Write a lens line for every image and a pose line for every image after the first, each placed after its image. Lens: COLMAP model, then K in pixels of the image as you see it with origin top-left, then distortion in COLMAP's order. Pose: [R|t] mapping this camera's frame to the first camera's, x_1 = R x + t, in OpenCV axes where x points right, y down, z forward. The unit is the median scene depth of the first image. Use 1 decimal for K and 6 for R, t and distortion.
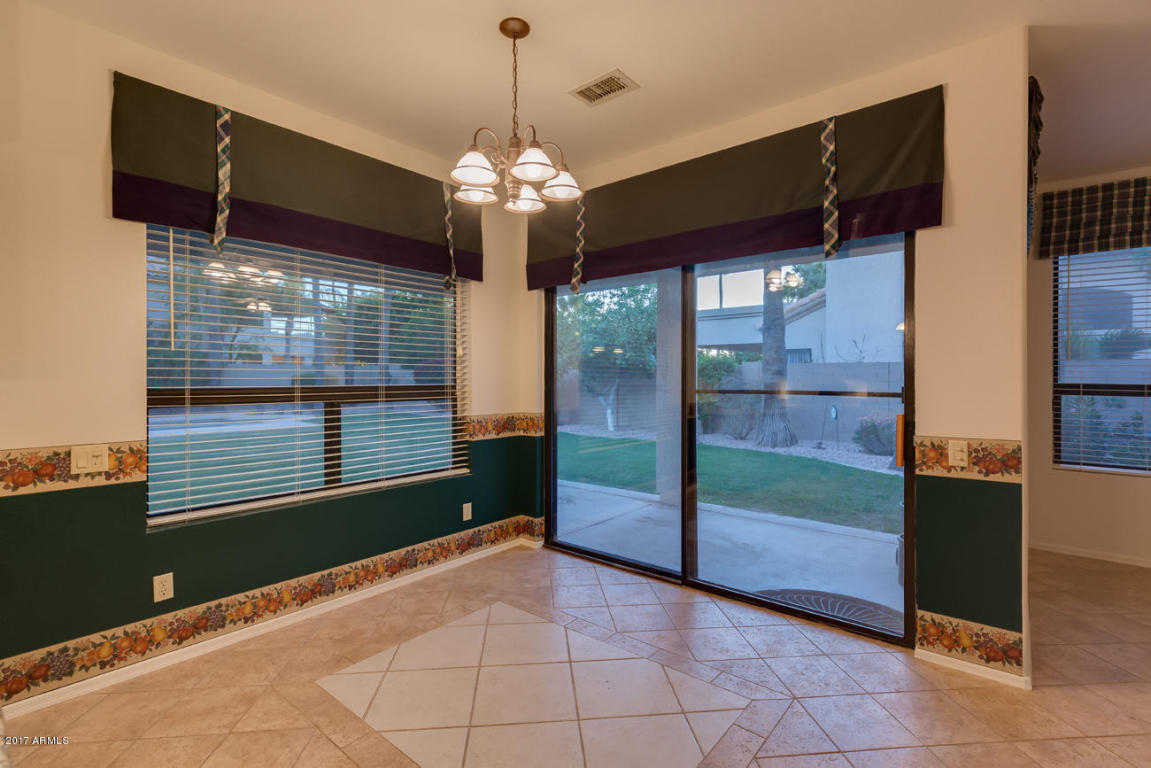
lens RADIAL K [[527.9, 0, 573.6], [0, 527.9, 378.0], [0, 0, 1]] dist [0.003614, 0.000221]
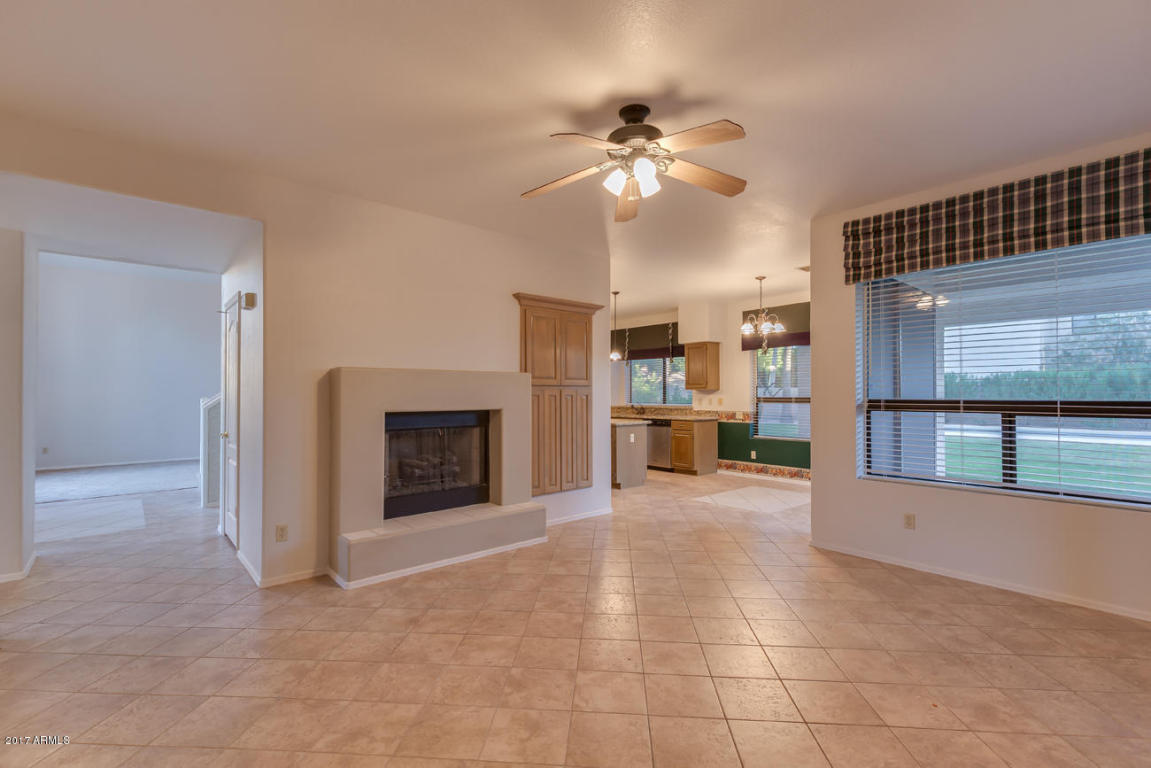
lens RADIAL K [[518.1, 0, 573.5], [0, 518.1, 389.4], [0, 0, 1]] dist [0.002678, -0.000986]
pose [[-0.155086, -0.009847, -0.987852, 2.055342], [0.001981, 0.999945, -0.010279, 0.001761], [0.987899, -0.003551, -0.155058, 0.279067]]
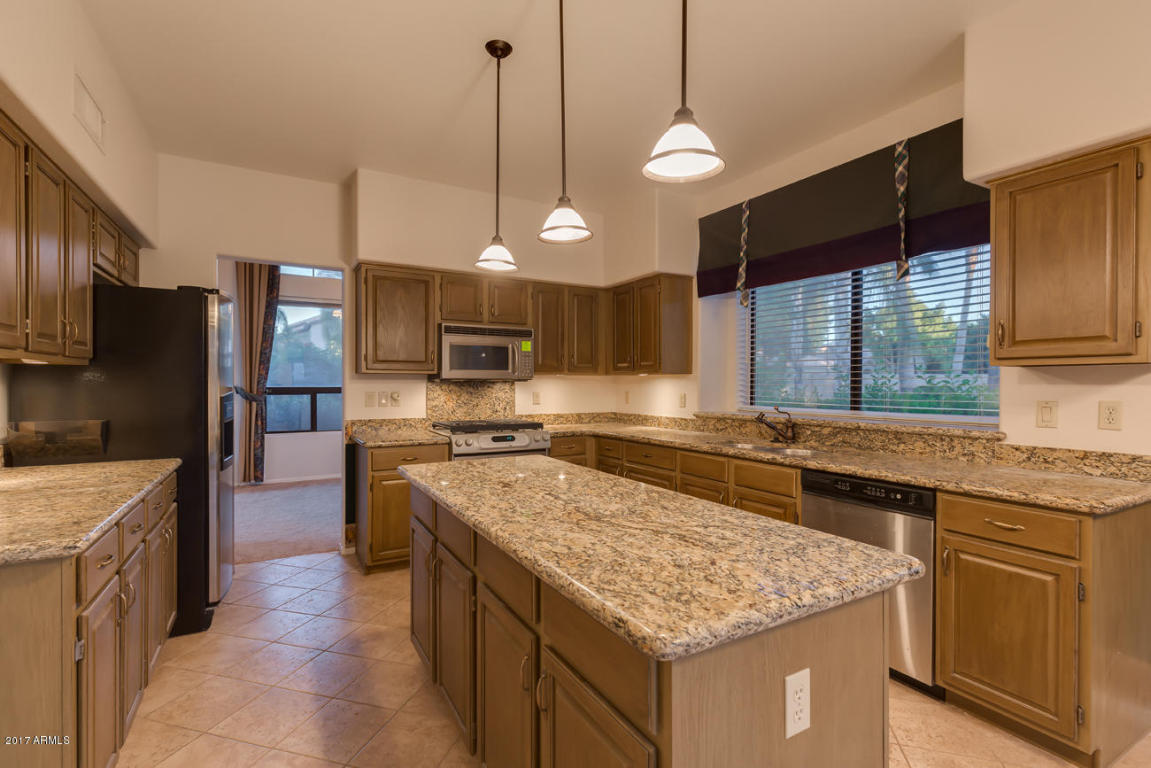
lens RADIAL K [[518.1, 0, 573.5], [0, 518.1, 389.4], [0, 0, 1]] dist [0.002678, -0.000986]
pose [[-0.351047, 0.010200, -0.936302, 0.107724], [-0.001404, 0.999934, 0.011420, 0.001145], [0.936357, 0.005323, -0.351009, 0.162959]]
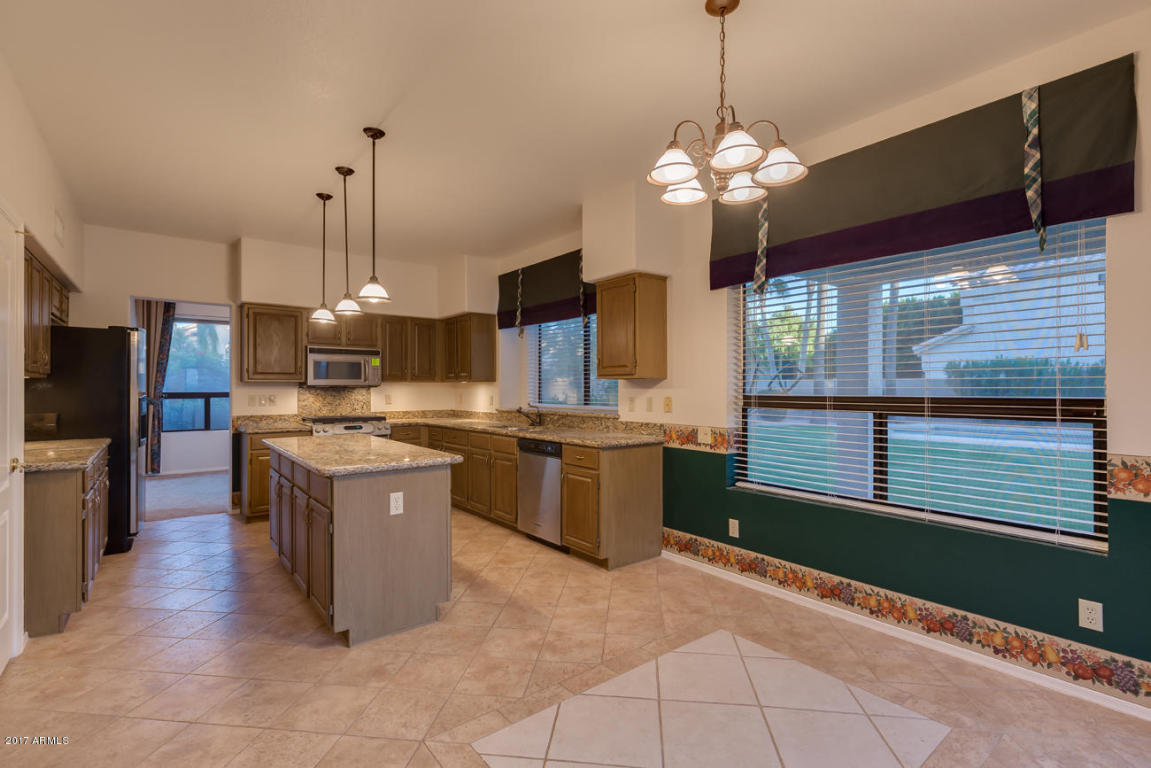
lens RADIAL K [[513.7, 0, 580.9], [0, 513.7, 388.1], [0, 0, 1]] dist [0.002745, -0.004567]
pose [[-0.195104, 0.000606, -0.980782, 0.549817], [0.001337, 0.999999, 0.000352, -0.000270], [0.980782, -0.001242, -0.195105, 0.647857]]
